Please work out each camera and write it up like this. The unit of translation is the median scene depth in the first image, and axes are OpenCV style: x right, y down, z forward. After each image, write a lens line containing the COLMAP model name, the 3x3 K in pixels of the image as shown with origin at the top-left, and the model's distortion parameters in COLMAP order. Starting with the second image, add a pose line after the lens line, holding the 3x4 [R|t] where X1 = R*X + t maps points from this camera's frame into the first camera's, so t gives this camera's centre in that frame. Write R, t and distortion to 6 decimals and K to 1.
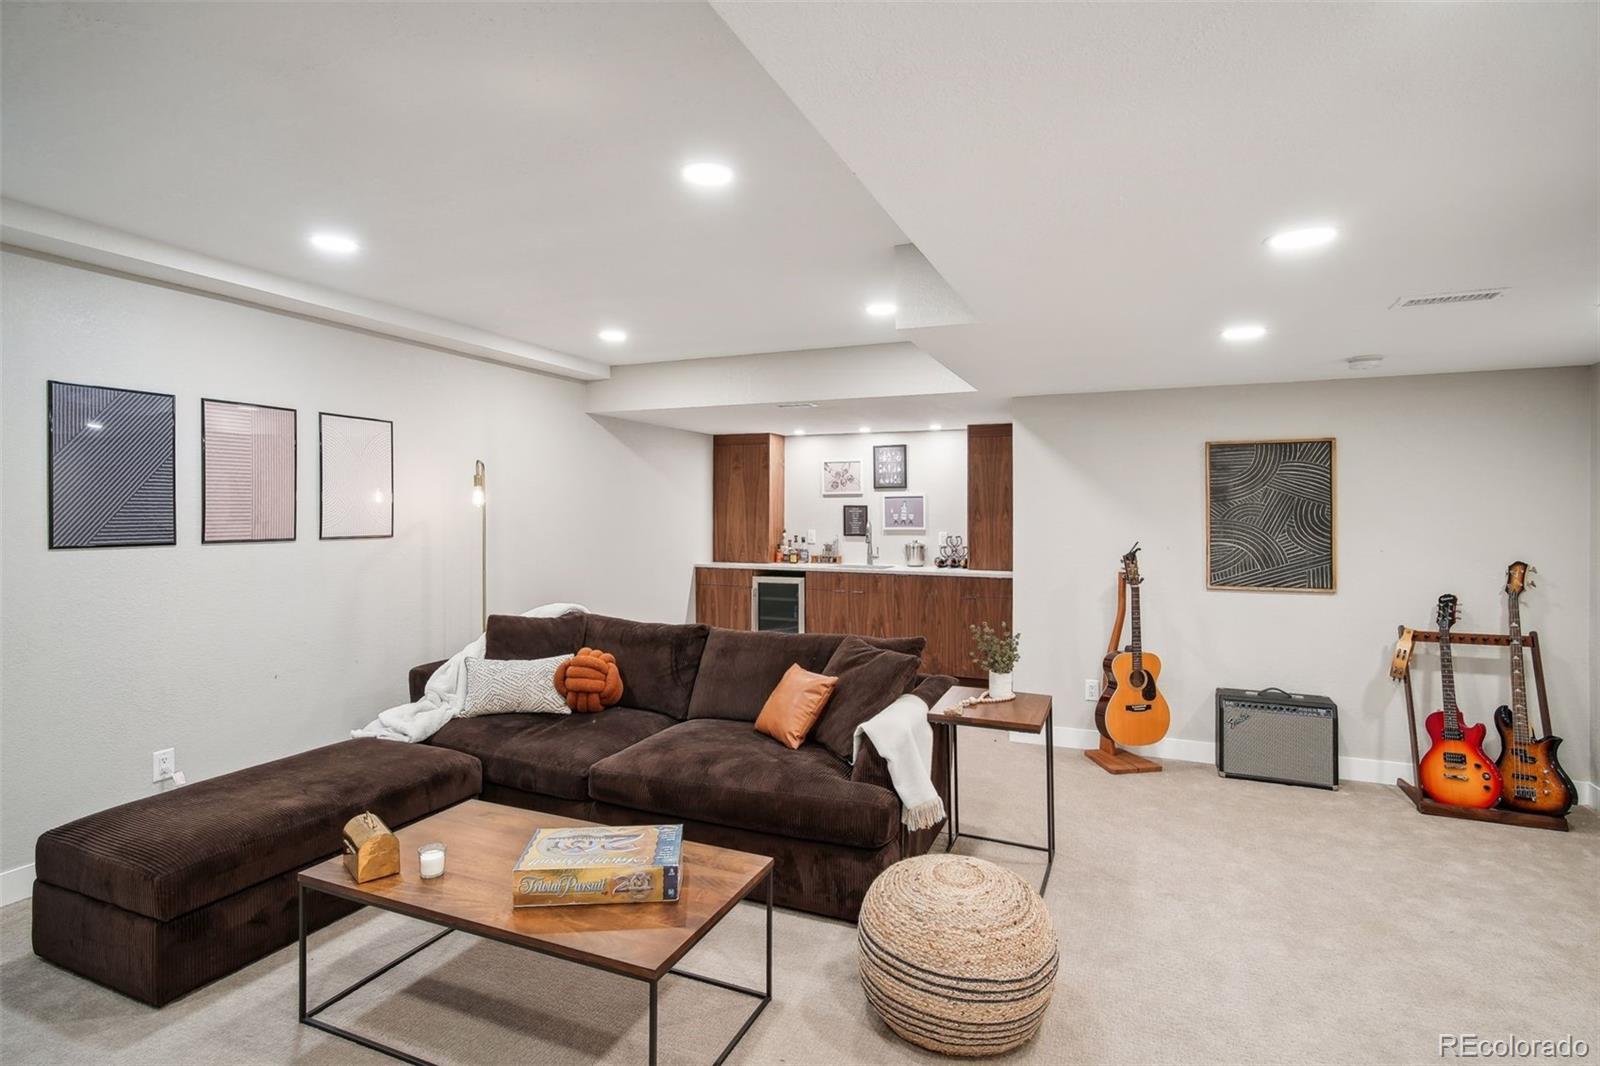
lens RADIAL K [[793.3, 0, 805.5], [0, 793.3, 518.5], [0, 0, 1]] dist [-0.001172, 0.000103]
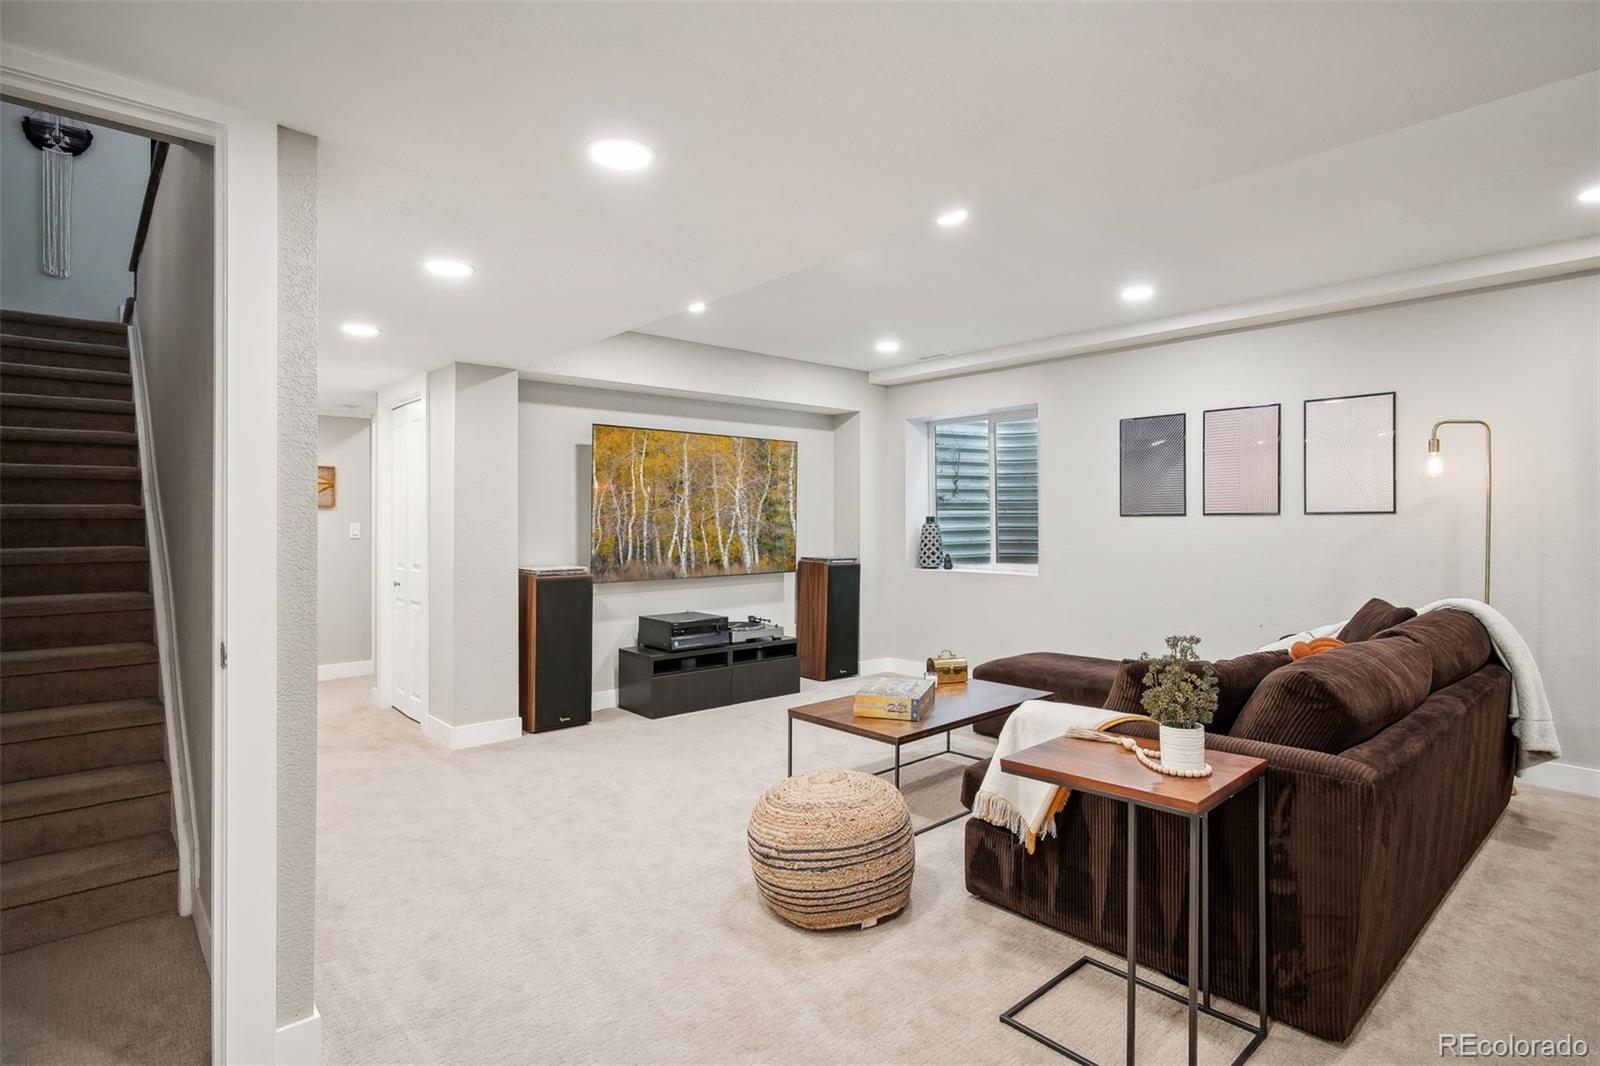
lens RADIAL K [[811.6, 0, 801.0], [0, 811.6, 528.6], [0, 0, 1]] dist [-0.003984, 0.004033]
pose [[-0.421207, 0.002739, -0.906960, 0.798322], [-0.005825, 0.999967, 0.005726, 0.048813], [0.906946, 0.007695, -0.421177, 0.917989]]
